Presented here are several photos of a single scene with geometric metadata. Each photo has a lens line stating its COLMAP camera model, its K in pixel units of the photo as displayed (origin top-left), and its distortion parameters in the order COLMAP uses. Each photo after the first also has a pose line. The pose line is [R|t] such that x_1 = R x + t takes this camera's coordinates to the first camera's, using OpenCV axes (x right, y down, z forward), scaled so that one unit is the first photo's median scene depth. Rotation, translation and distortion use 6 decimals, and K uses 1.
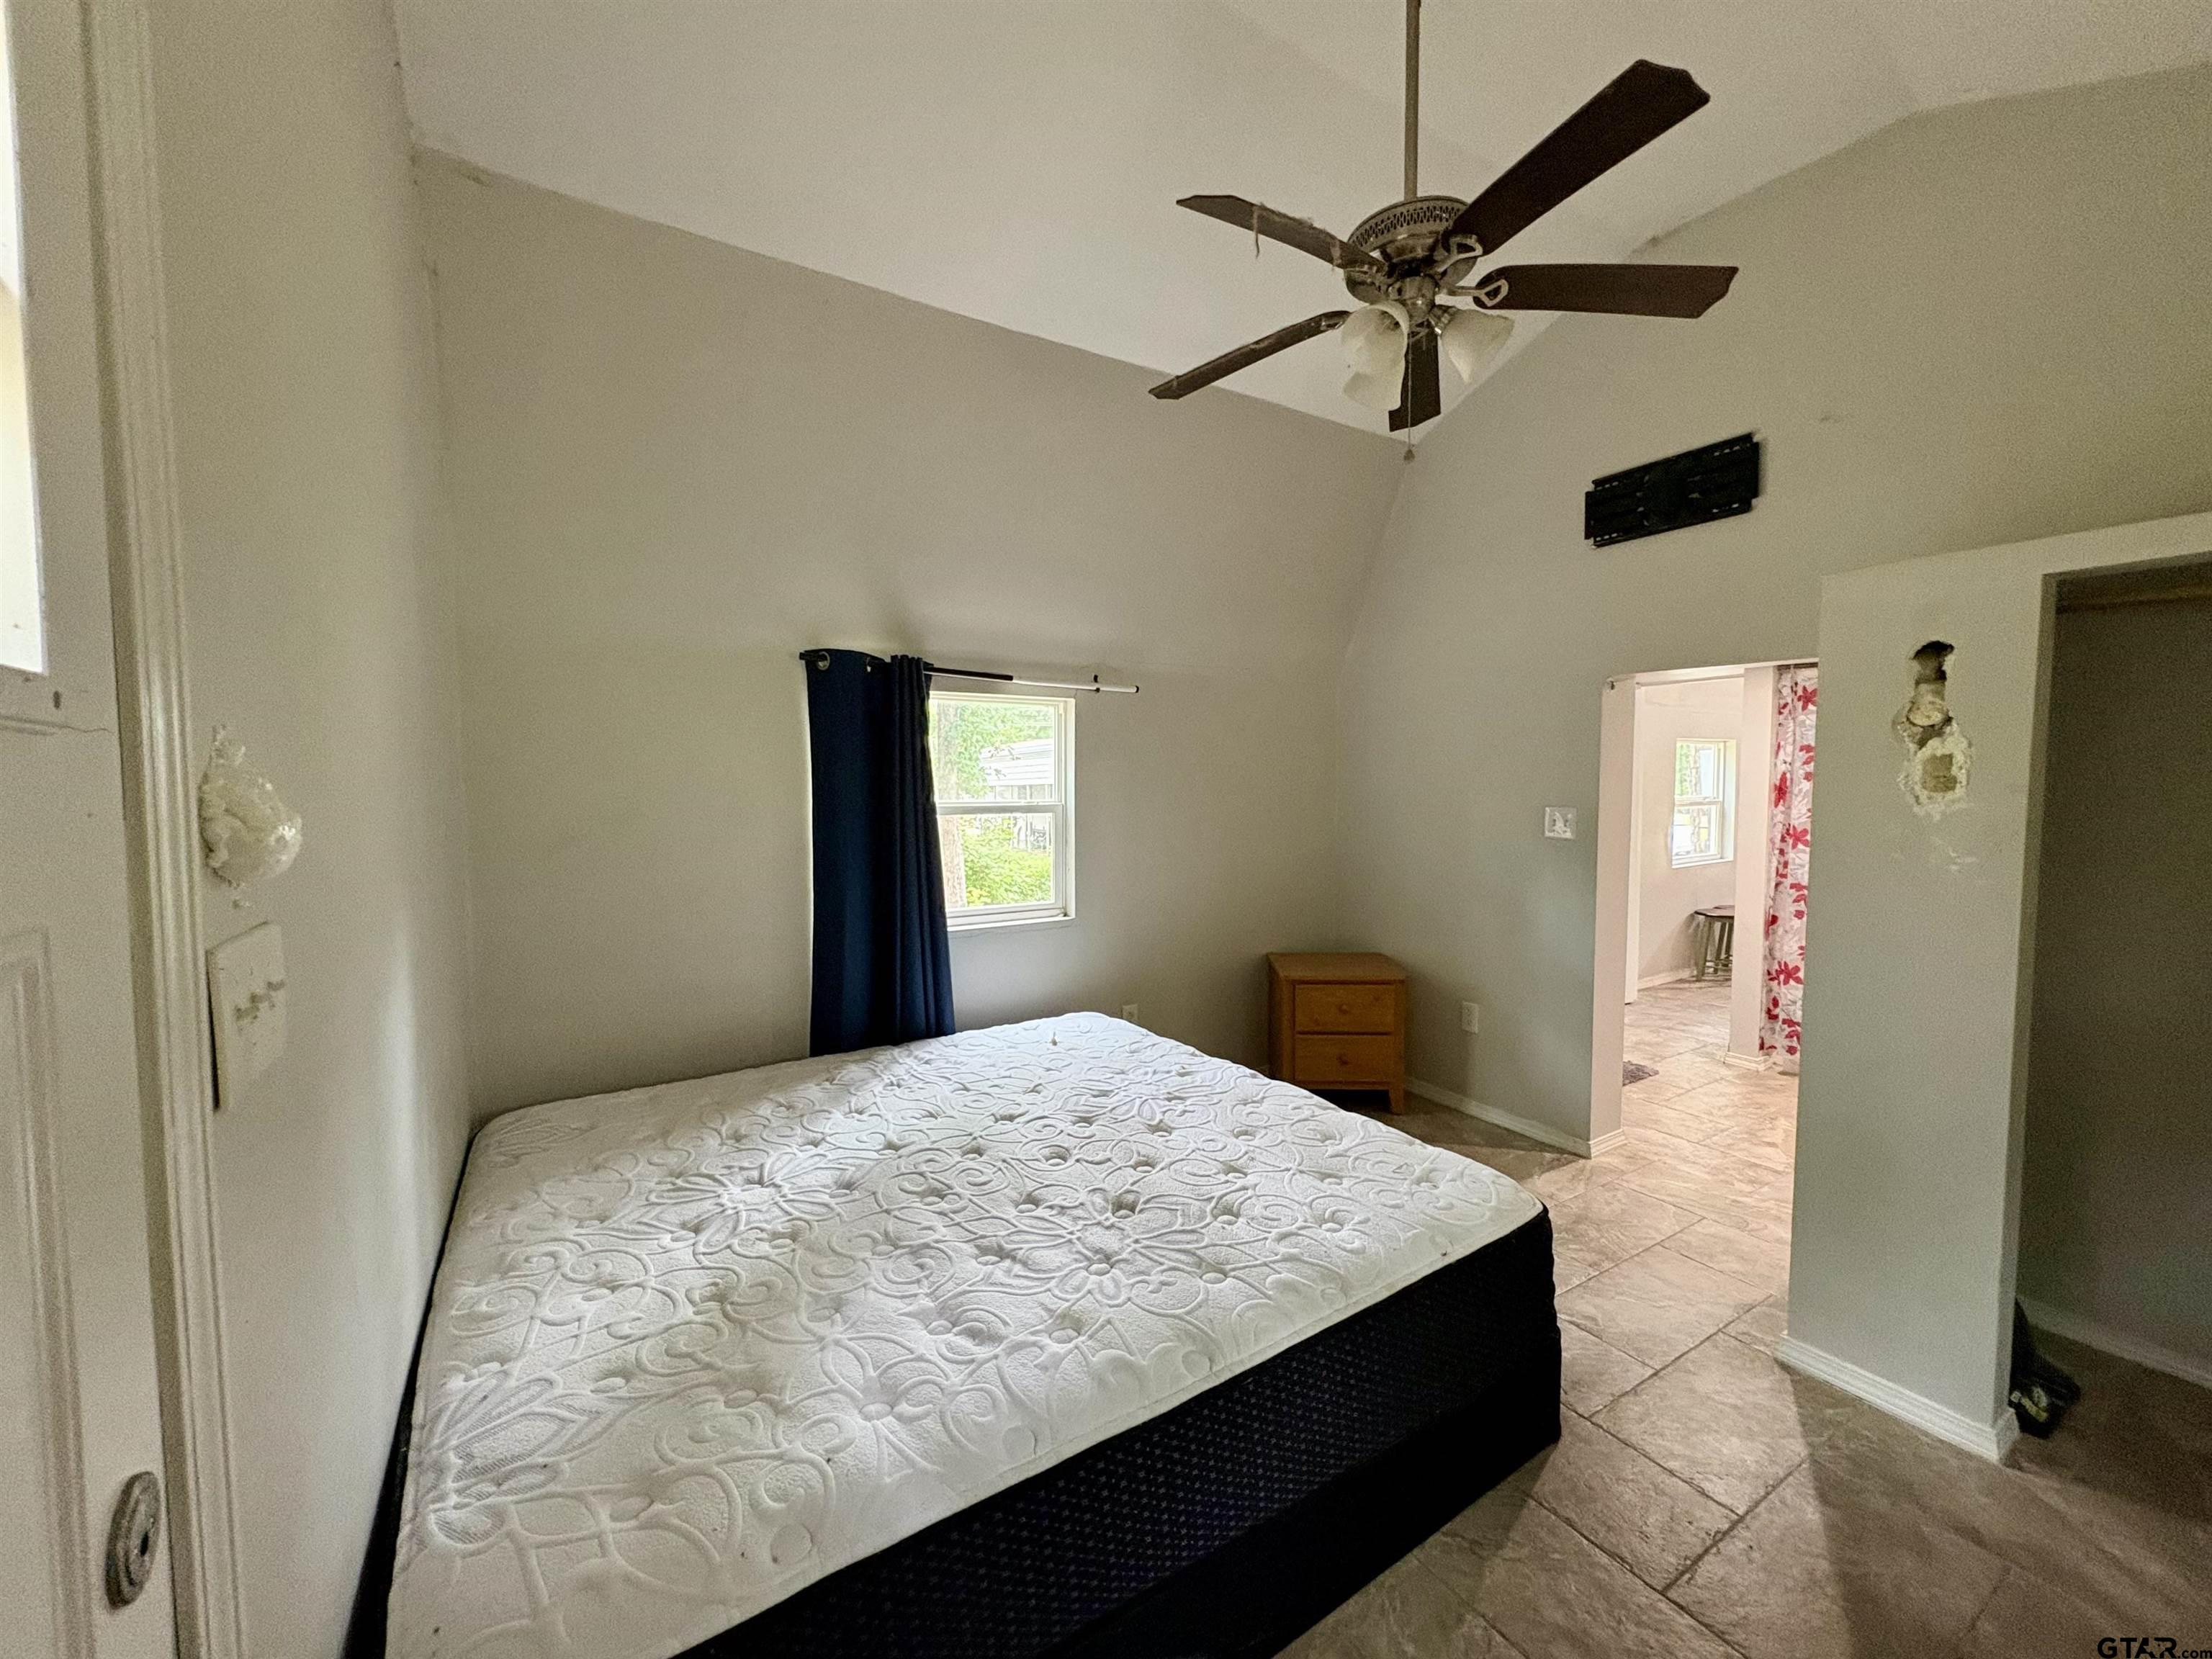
lens RADIAL K [[877.2, 0, 1106.0], [0, 877.2, 829.5], [0, 0, 1]] dist [0.000445, -0.000288]
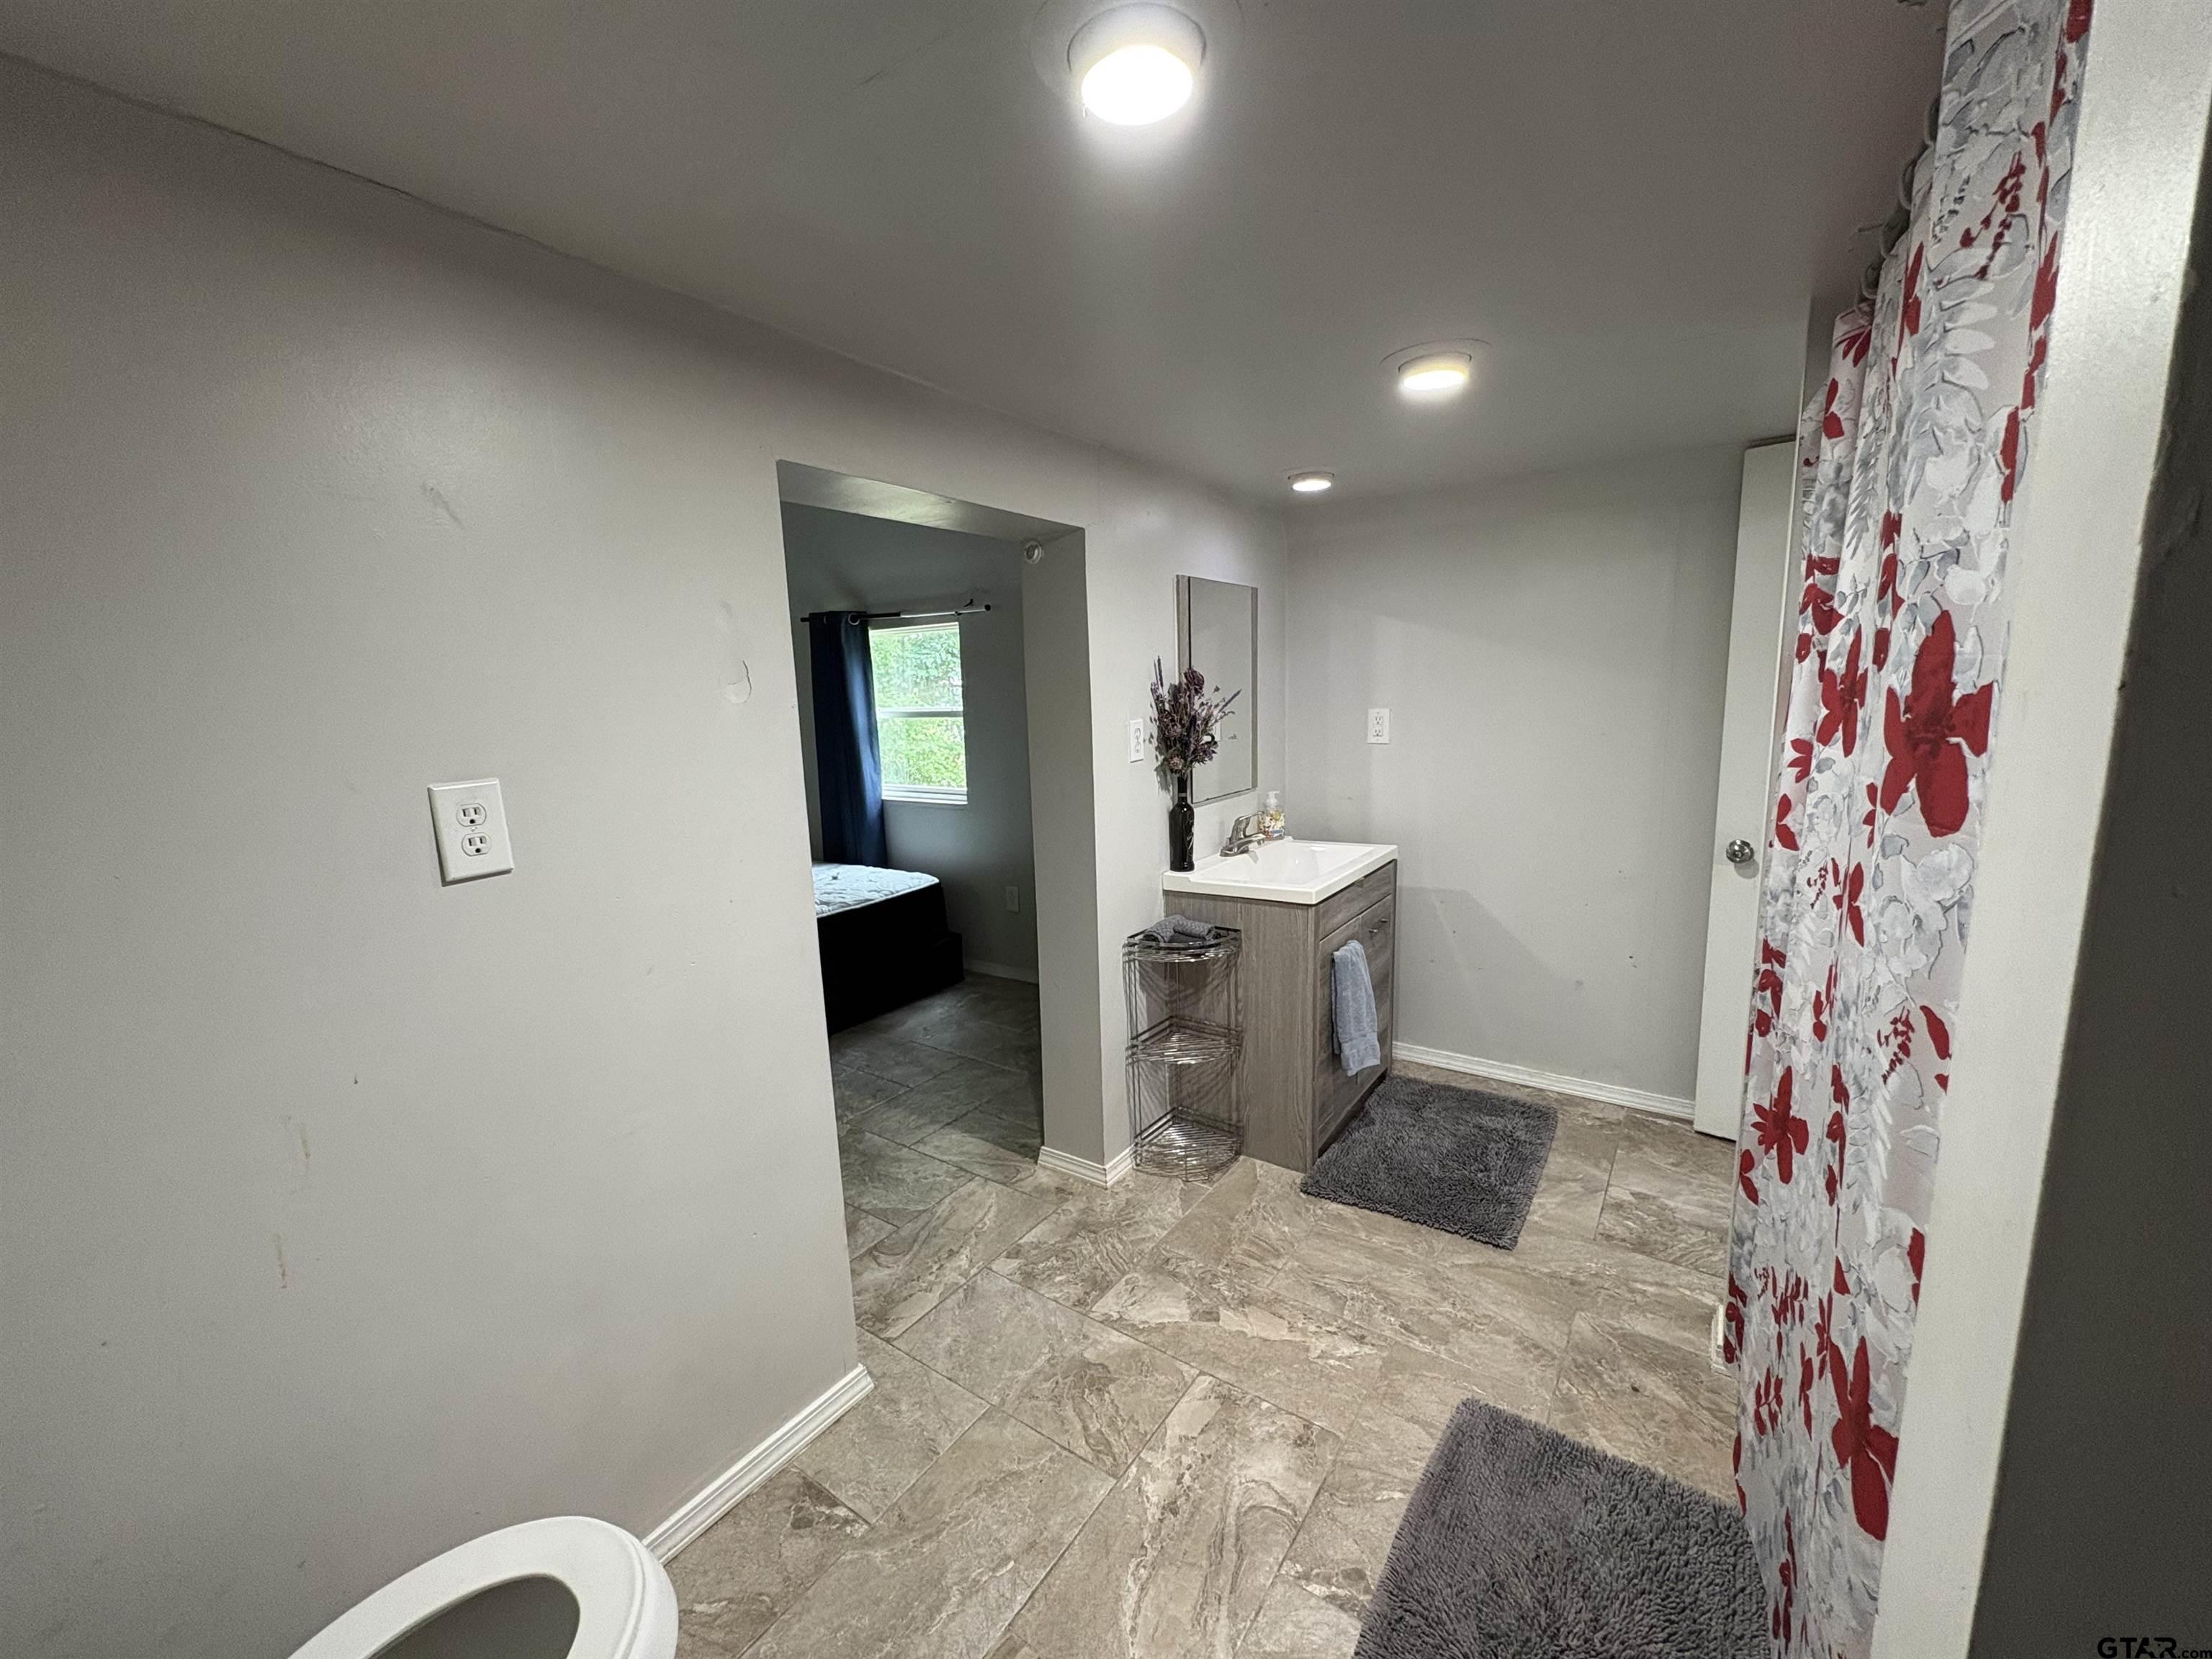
lens RADIAL K [[877.2, 0, 1106.0], [0, 877.2, 829.5], [0, 0, 1]] dist [0.000445, -0.000288]
pose [[0.398025, 0.132474, -0.907759, 1.329282], [-0.013671, 0.990265, 0.138520, -0.042020], [0.917273, -0.042724, 0.395961, 0.791990]]
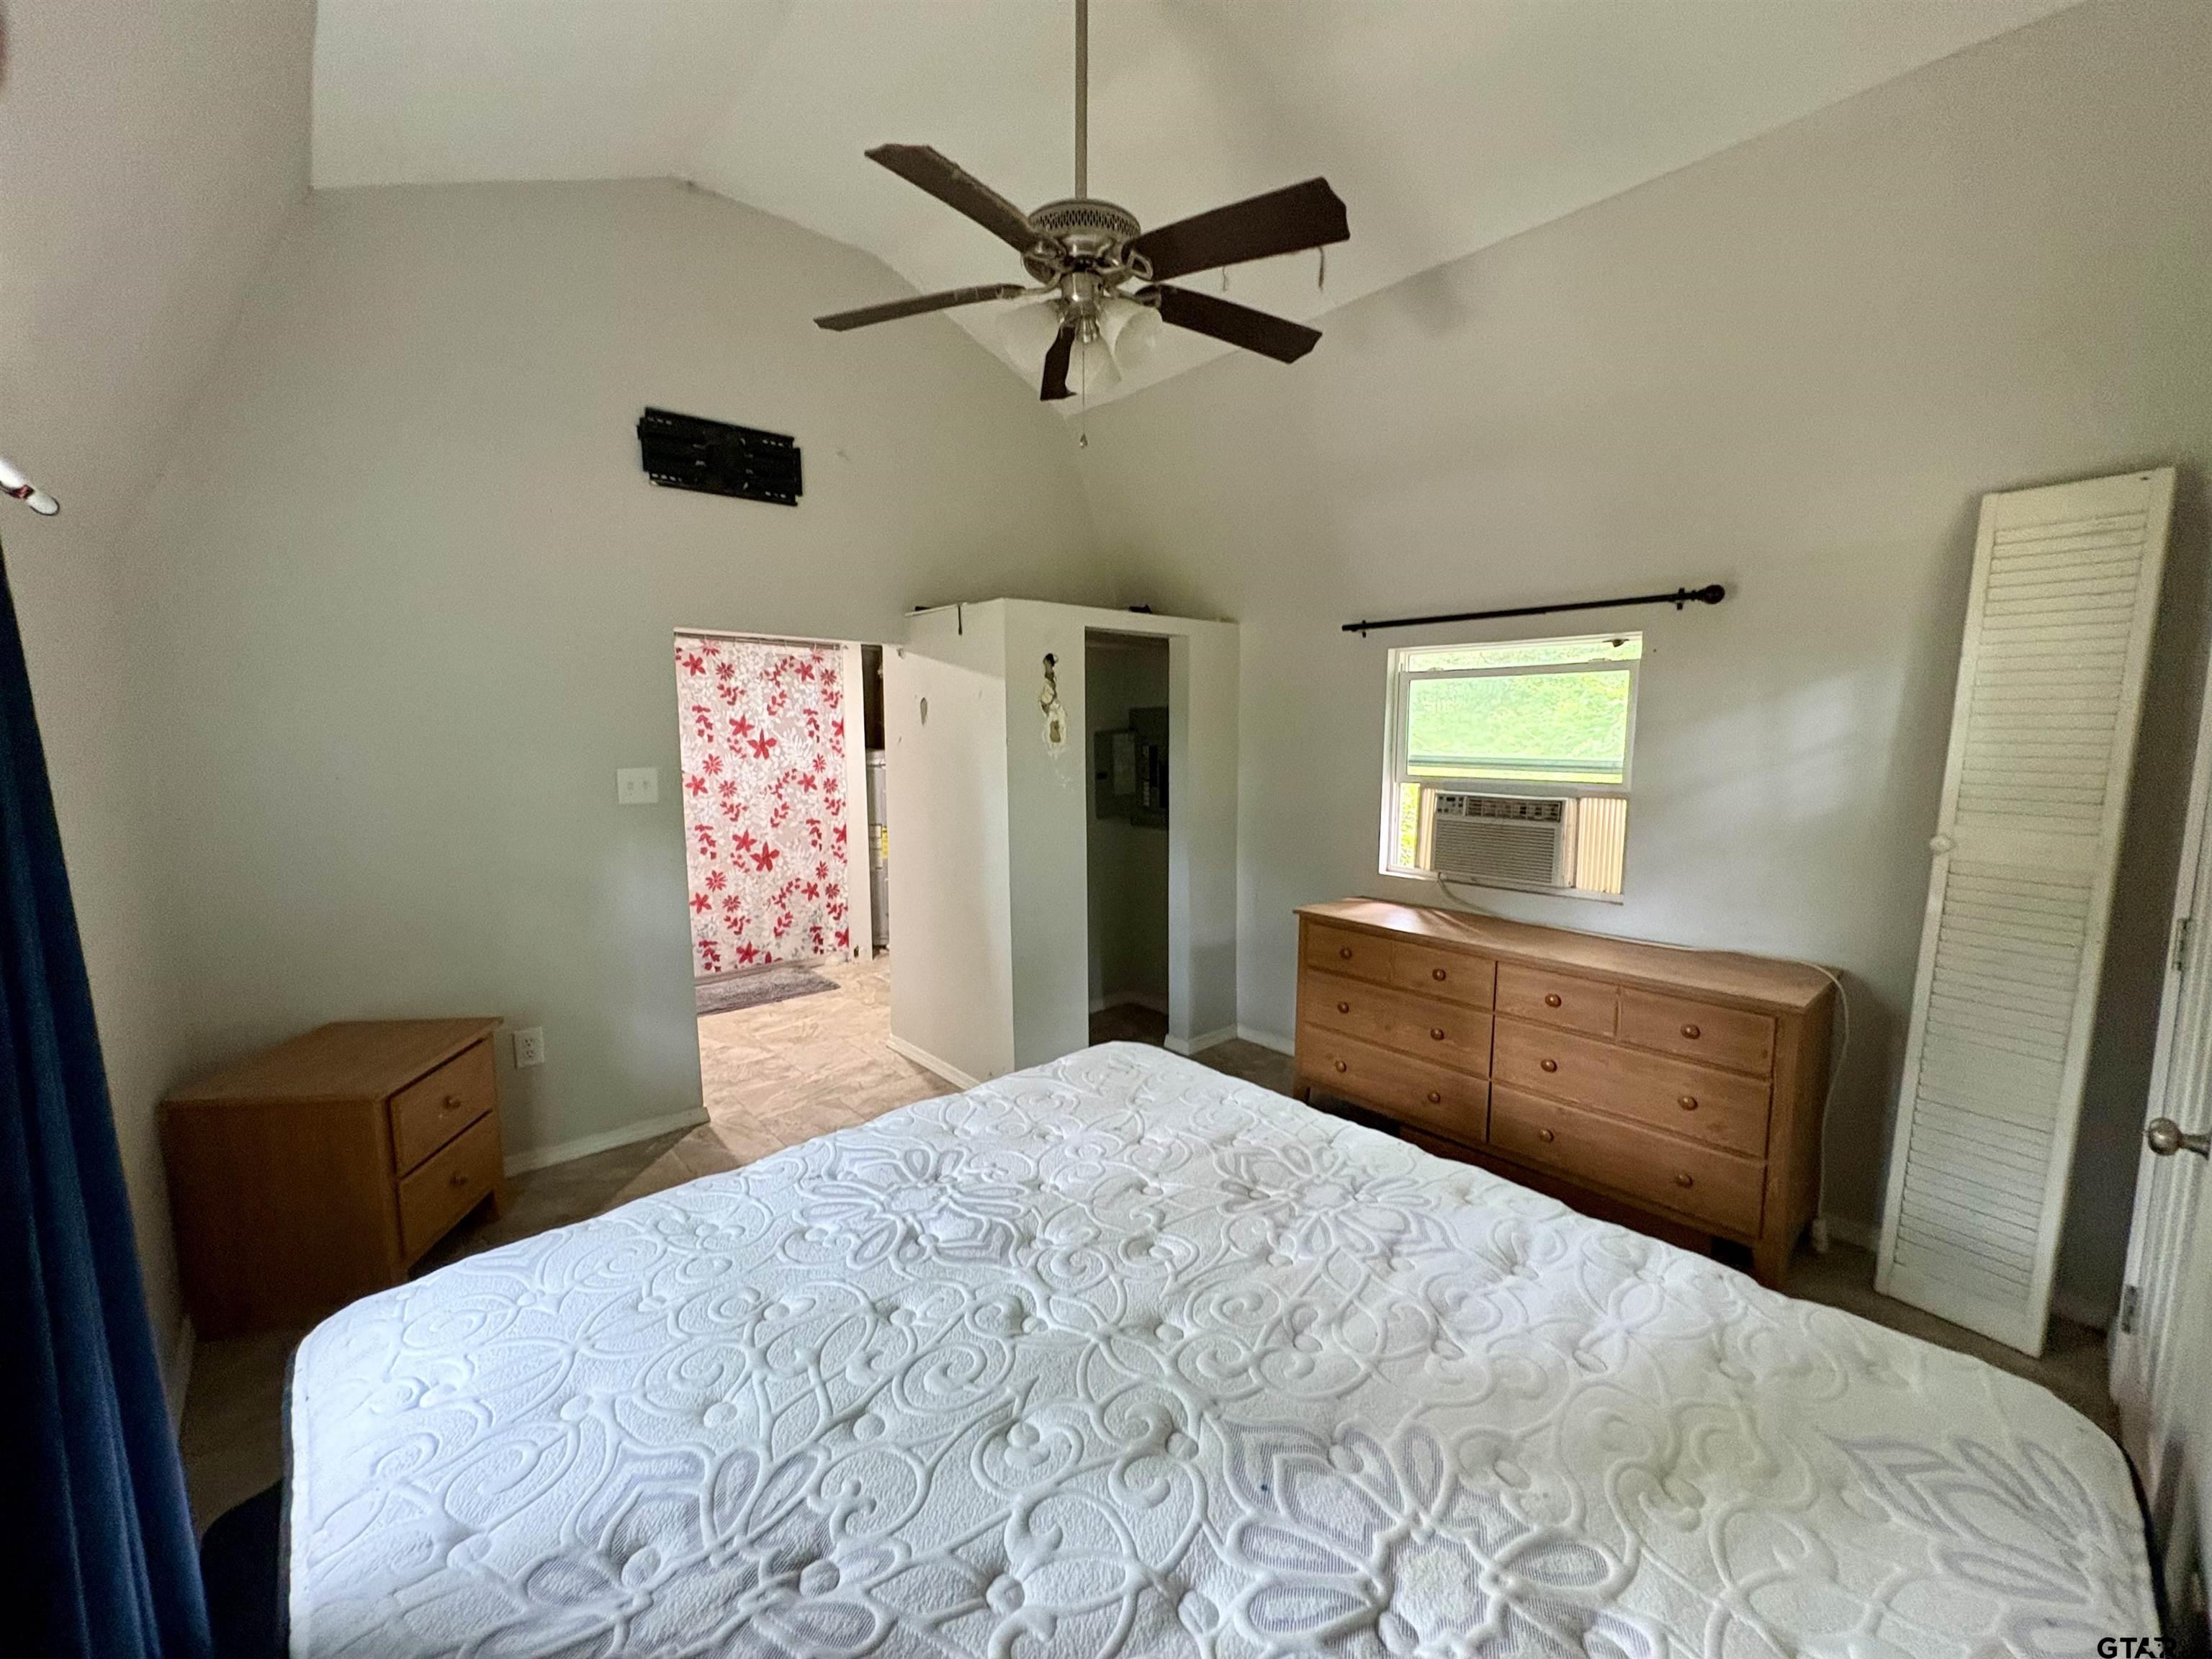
lens RADIAL K [[877.9, 0, 1106.0], [0, 877.9, 829.5], [0, 0, 1]] dist [-0.002118, -0.000020]
pose [[-0.169656, -0.114876, 0.978785, -0.481920], [0.058086, 0.990291, 0.126294, -0.051868], [-0.983790, 0.078280, -0.161336, 0.731094]]
